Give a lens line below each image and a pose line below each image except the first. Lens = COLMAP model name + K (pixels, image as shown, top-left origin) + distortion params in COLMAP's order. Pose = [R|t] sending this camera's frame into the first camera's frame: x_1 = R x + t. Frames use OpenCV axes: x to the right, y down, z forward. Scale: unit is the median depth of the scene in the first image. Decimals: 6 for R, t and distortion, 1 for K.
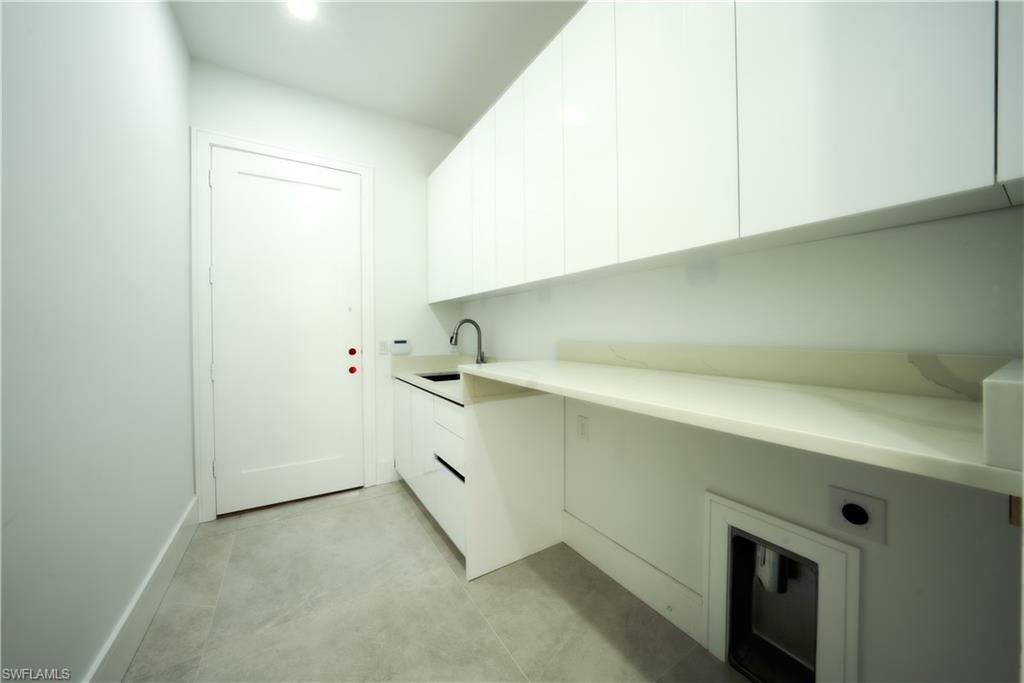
lens RADIAL K [[356.2, 0, 517.6], [0, 356.2, 336.3], [0, 0, 1]] dist [-0.017857, -0.000088]
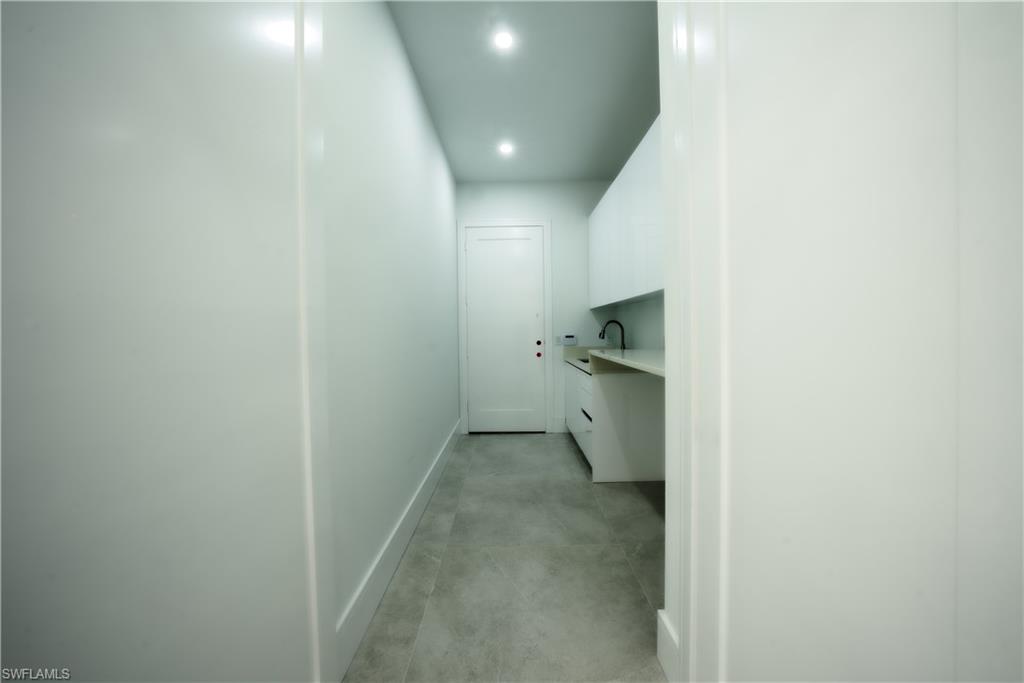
lens RADIAL K [[356.2, 0, 511.1], [0, 356.2, 337.5], [0, 0, 1]] dist [-0.017857, -0.000088]
pose [[0.842854, 0.004588, -0.538123, 0.274195], [0.001530, 0.999939, 0.010921, 0.003507], [0.538140, -0.010028, 0.842796, -0.377344]]
